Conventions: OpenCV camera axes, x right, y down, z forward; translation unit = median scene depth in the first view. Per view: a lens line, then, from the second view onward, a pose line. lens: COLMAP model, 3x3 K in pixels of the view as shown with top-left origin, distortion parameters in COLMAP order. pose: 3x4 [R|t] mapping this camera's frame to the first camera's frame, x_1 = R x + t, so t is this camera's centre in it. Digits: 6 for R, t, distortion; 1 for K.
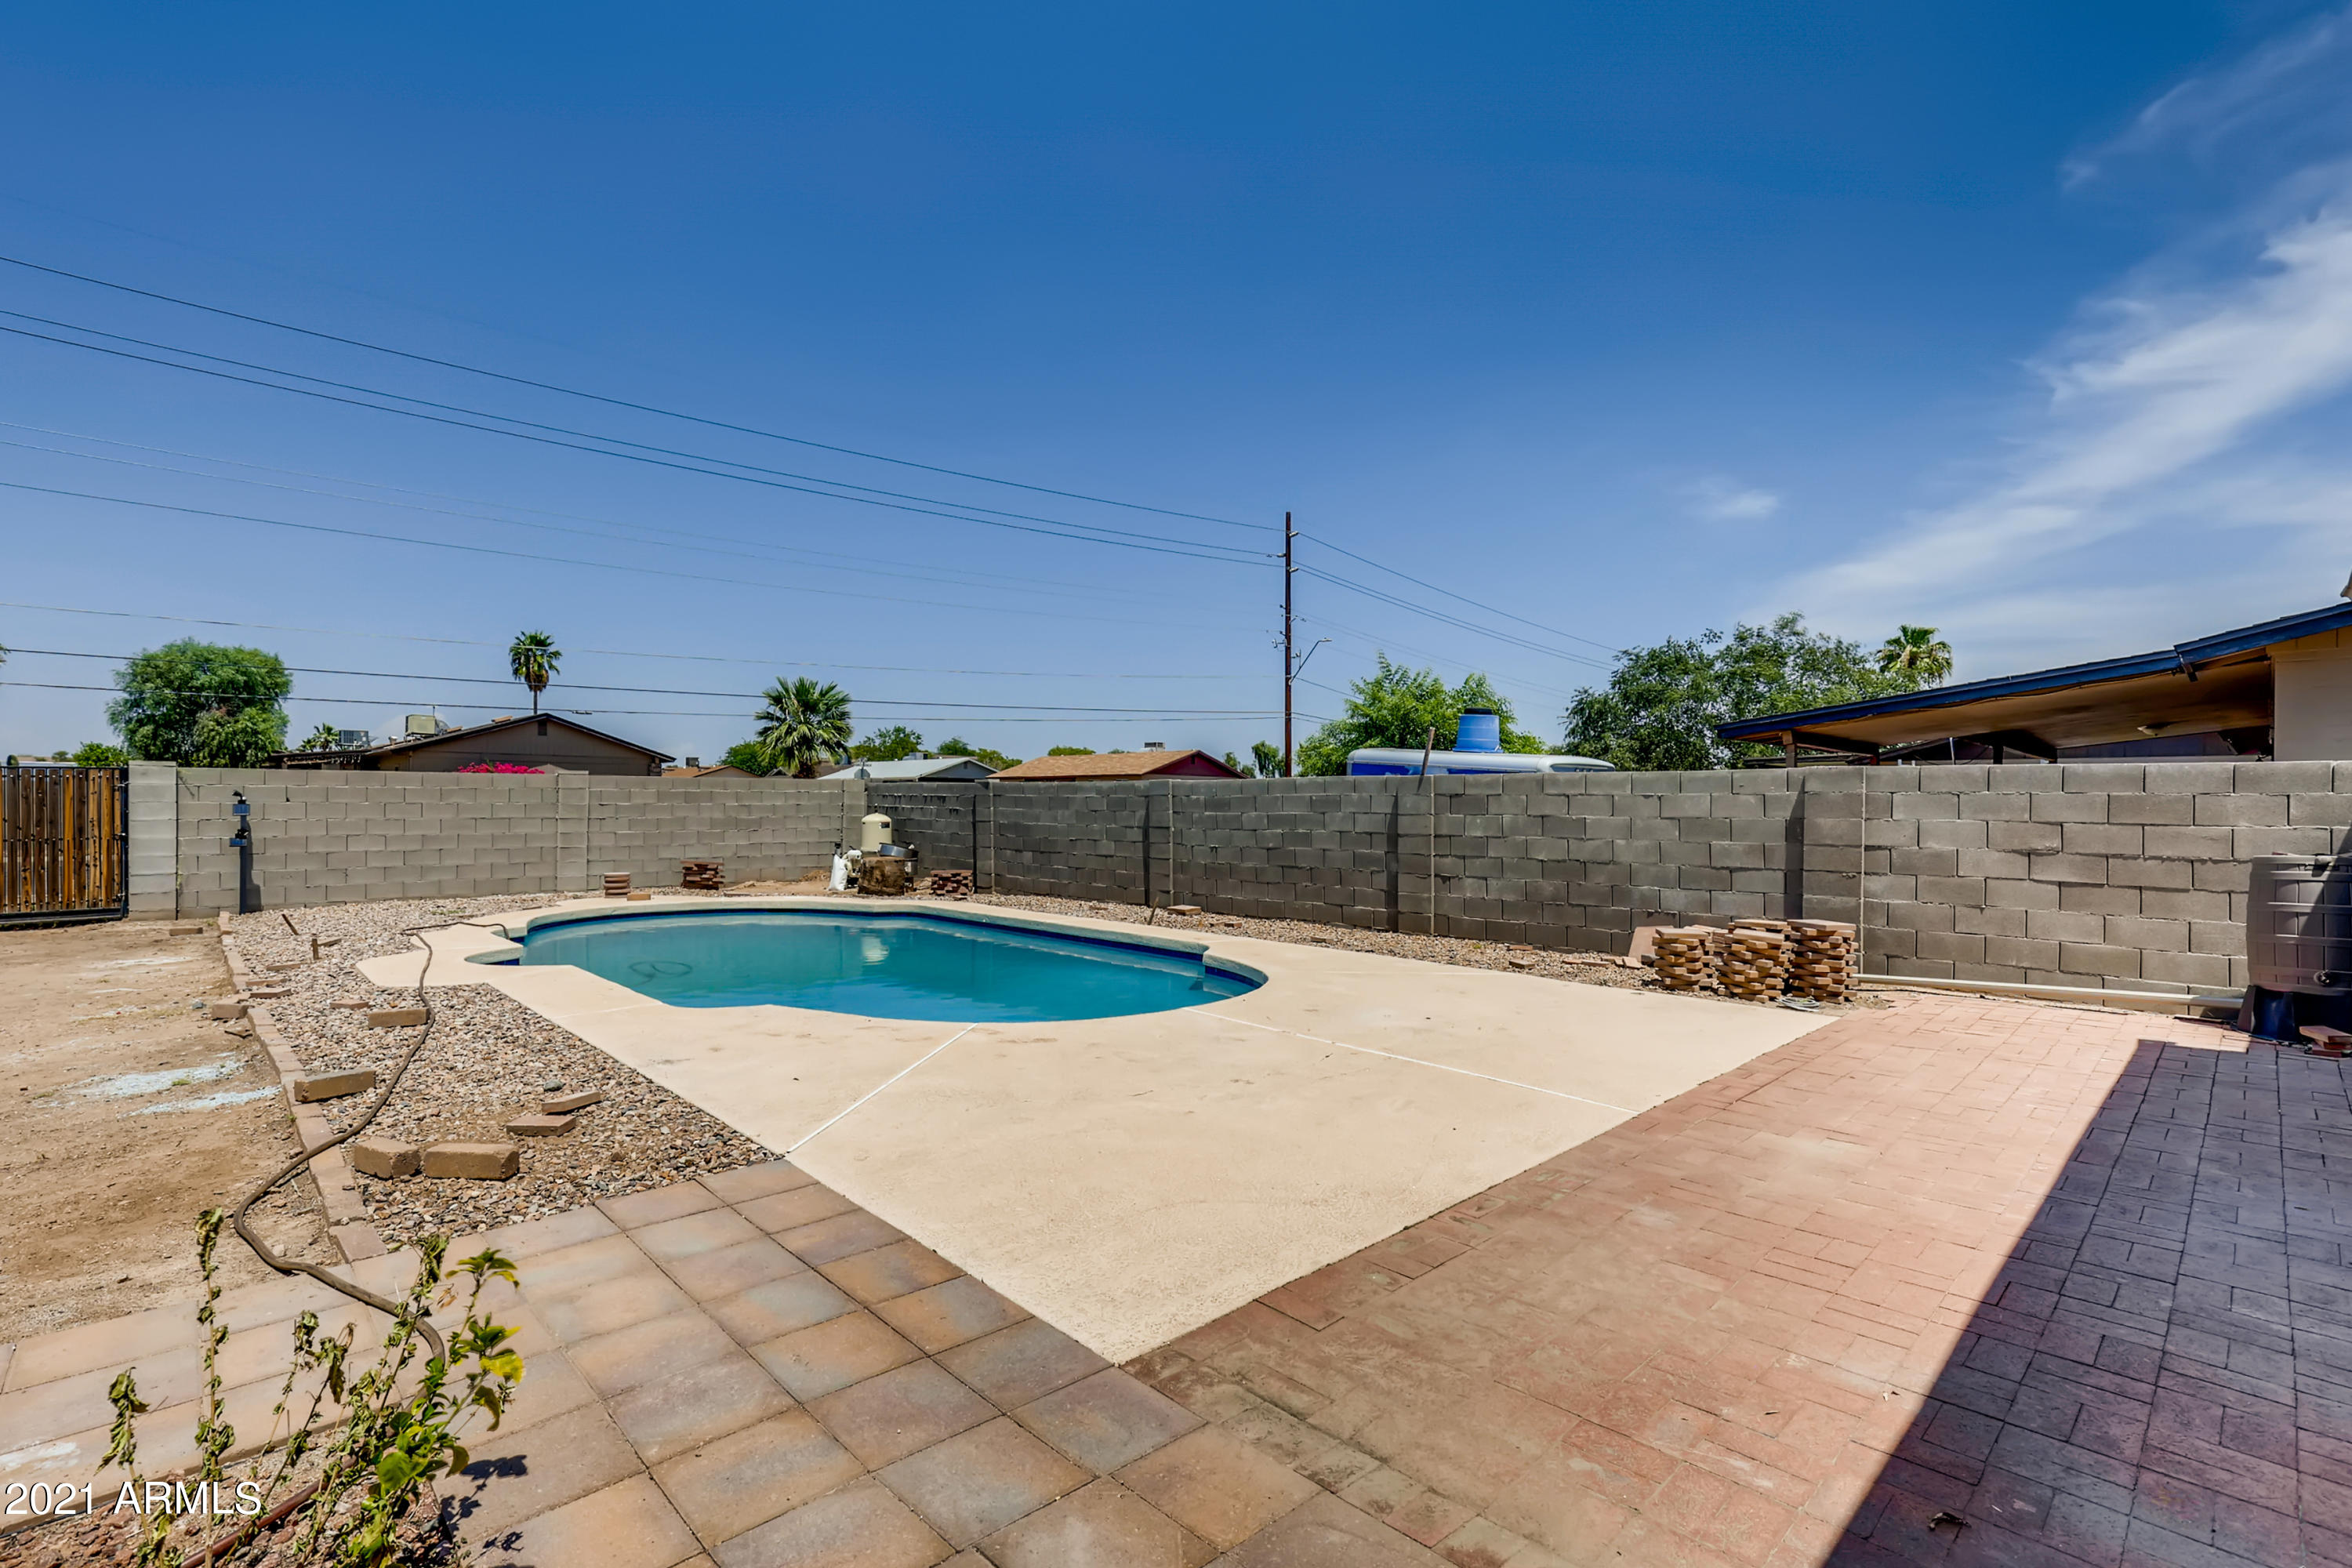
lens RADIAL K [[1069.2, 0, 1171.5], [0, 1069.2, 802.0], [0, 0, 1]] dist [0.000160, 0.005128]
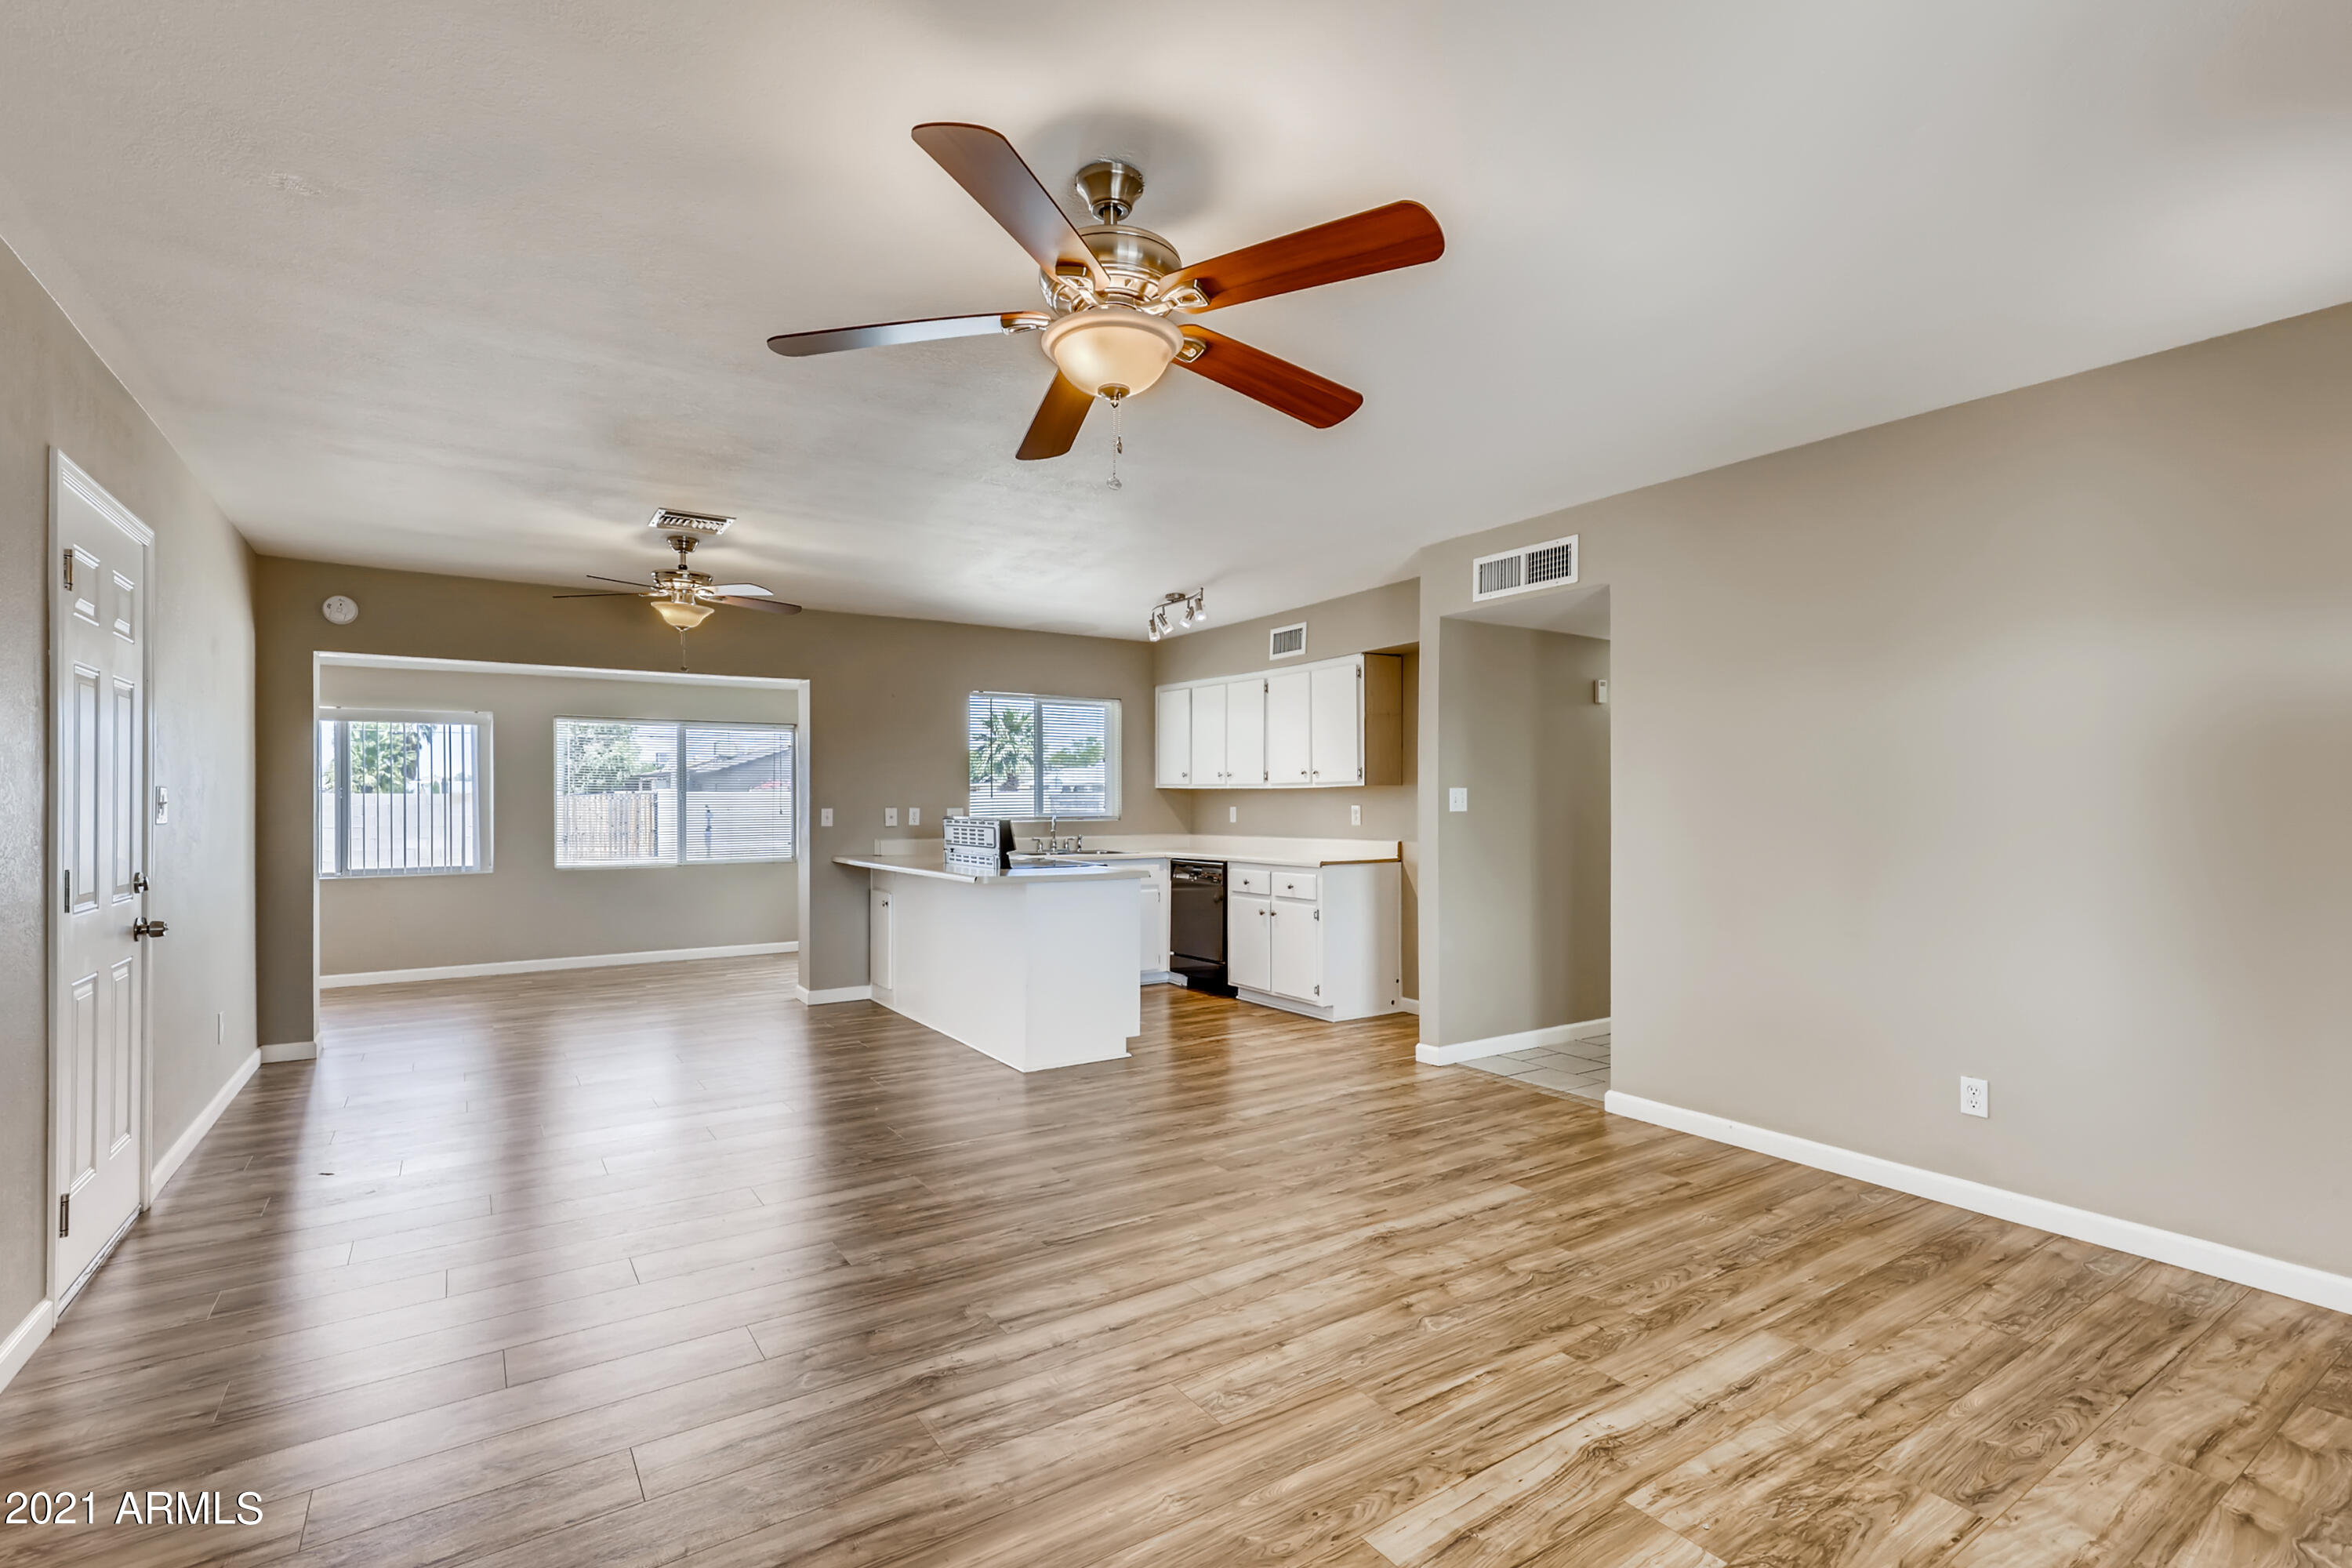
lens RADIAL K [[1069.2, 0, 1159.8], [0, 1069.2, 795.7], [0, 0, 1]] dist [0.000160, 0.005128]
pose [[0.981248, -0.015707, -0.192109, 0.220504], [0.014808, 0.999872, -0.006116, -0.003995], [0.192181, 0.003156, 0.981354, -0.629760]]
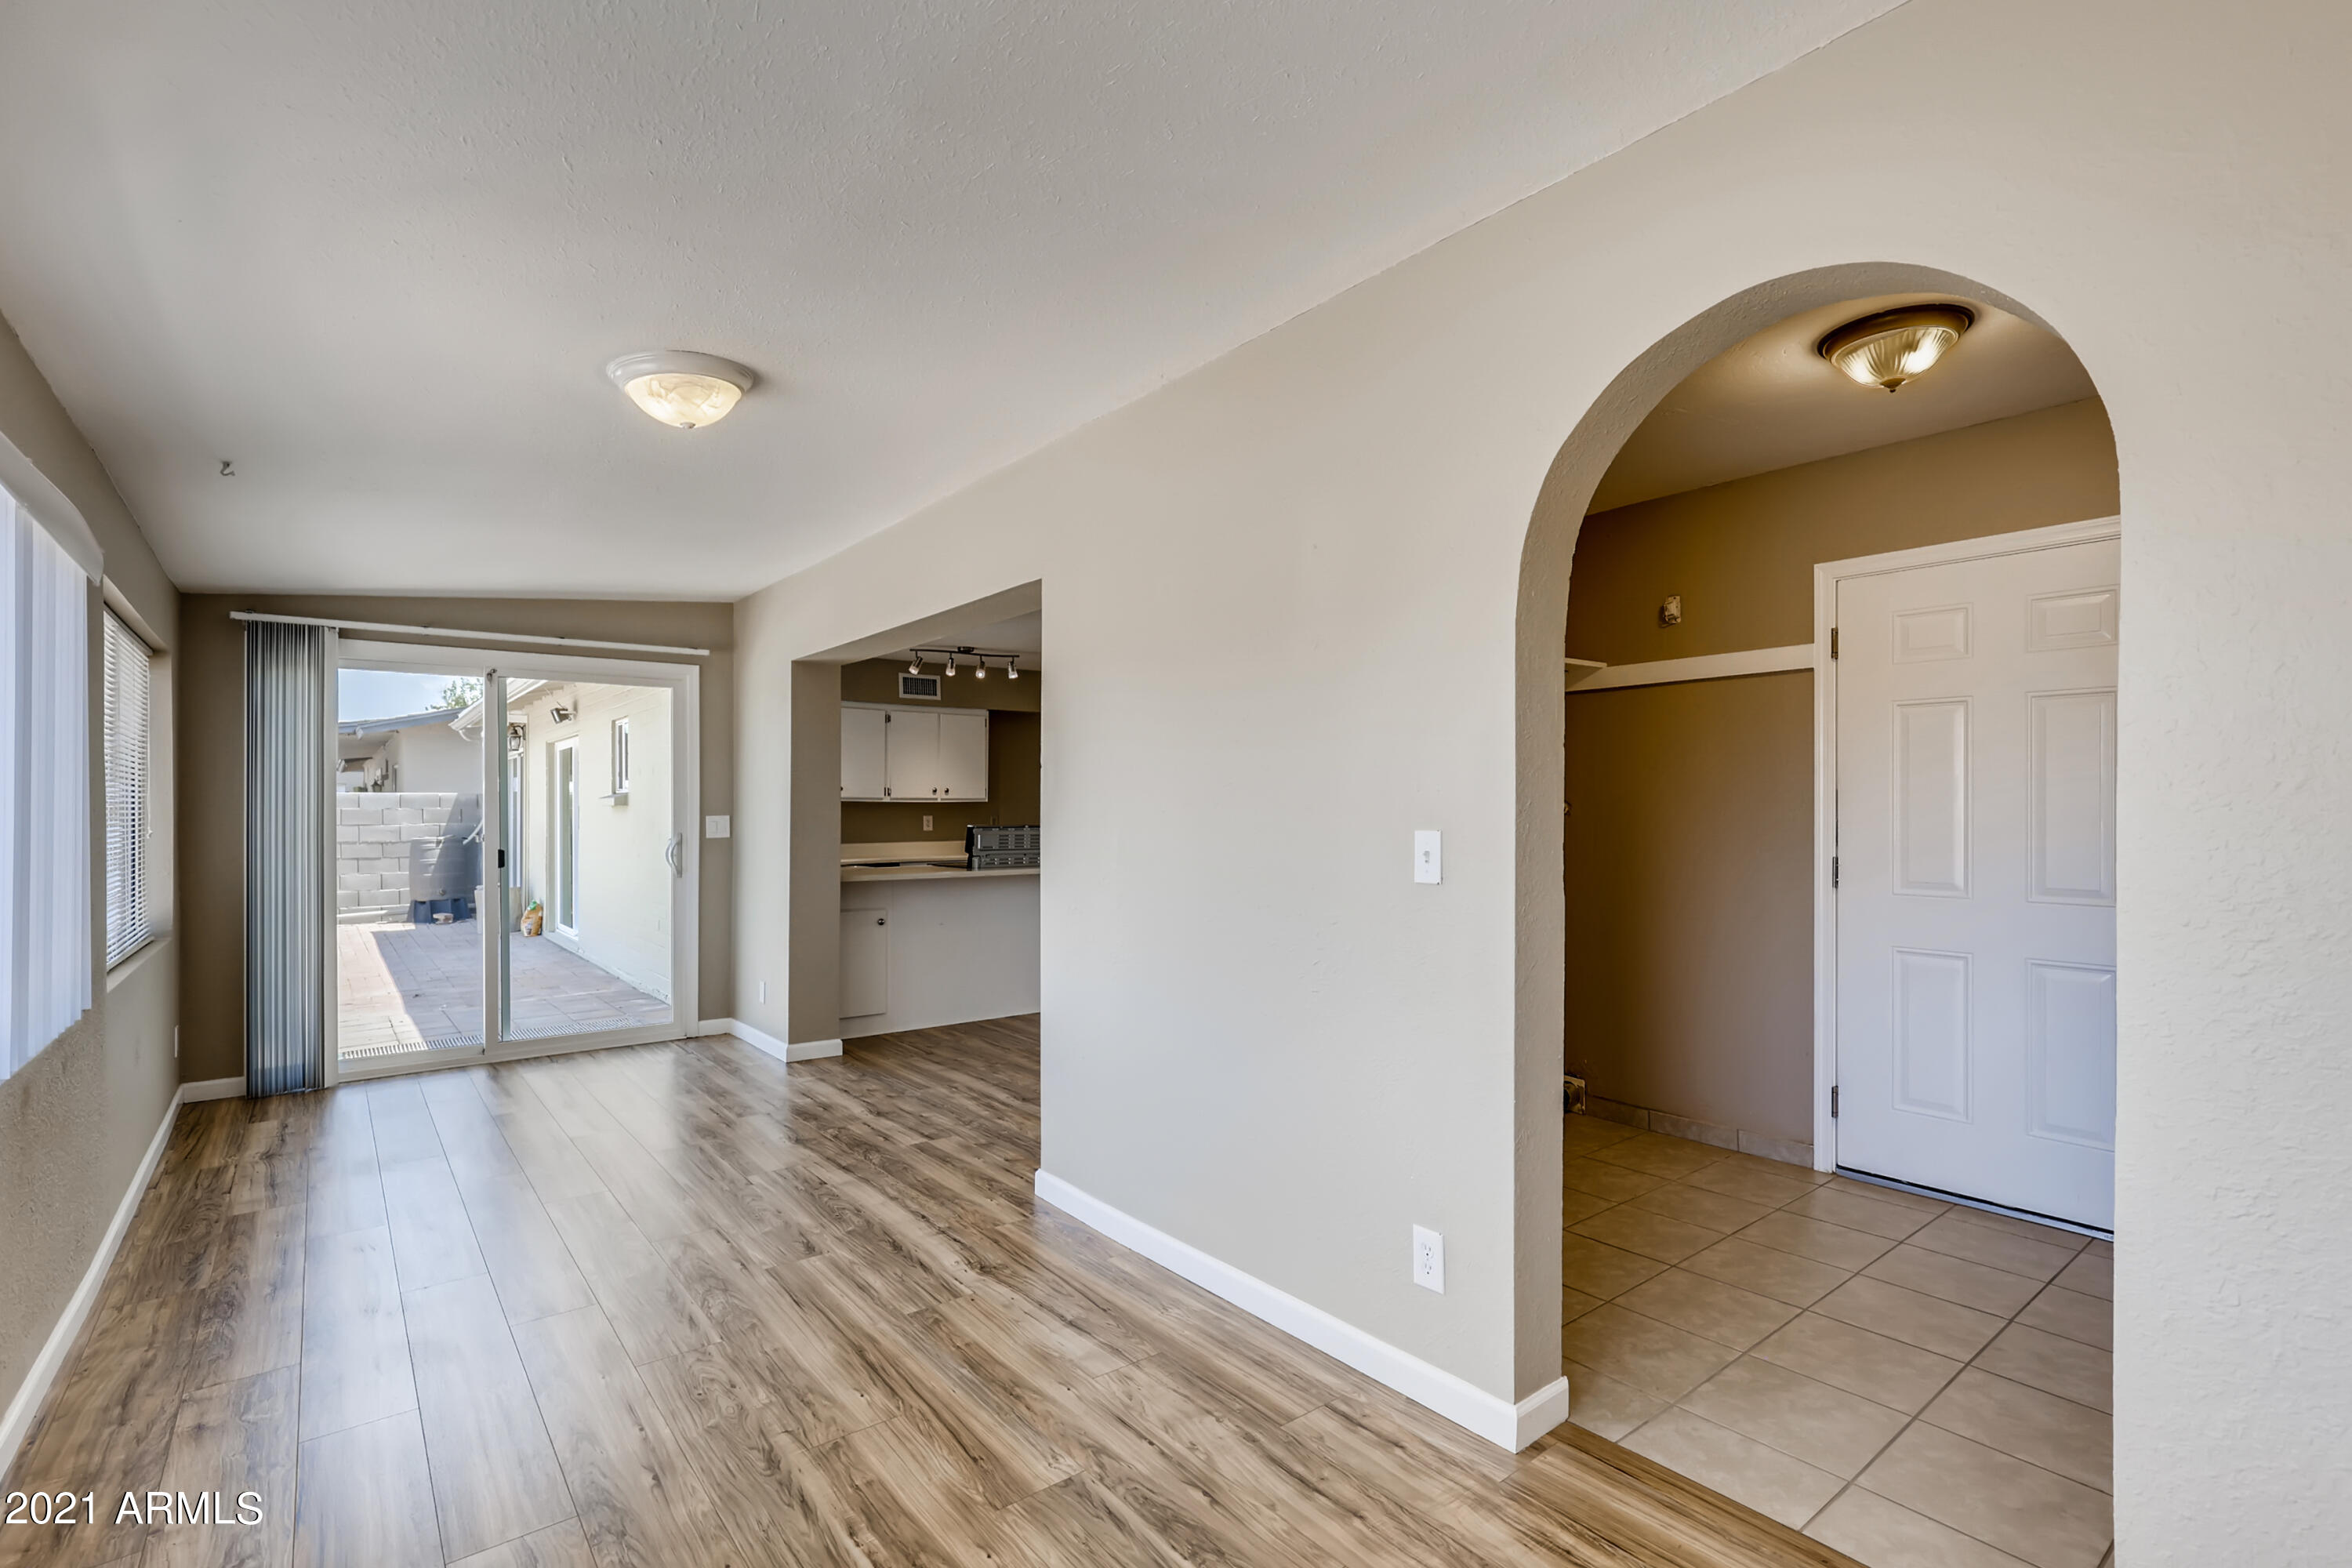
lens RADIAL K [[1069.2, 0, 1182.6], [0, 1069.2, 814.7], [0, 0, 1]] dist [0.000160, 0.005128]
pose [[0.092737, -0.012504, 0.995612, -0.451145], [0.001425, 0.999922, 0.012425, -0.010121], [-0.995690, 0.000267, 0.092747, -0.334104]]
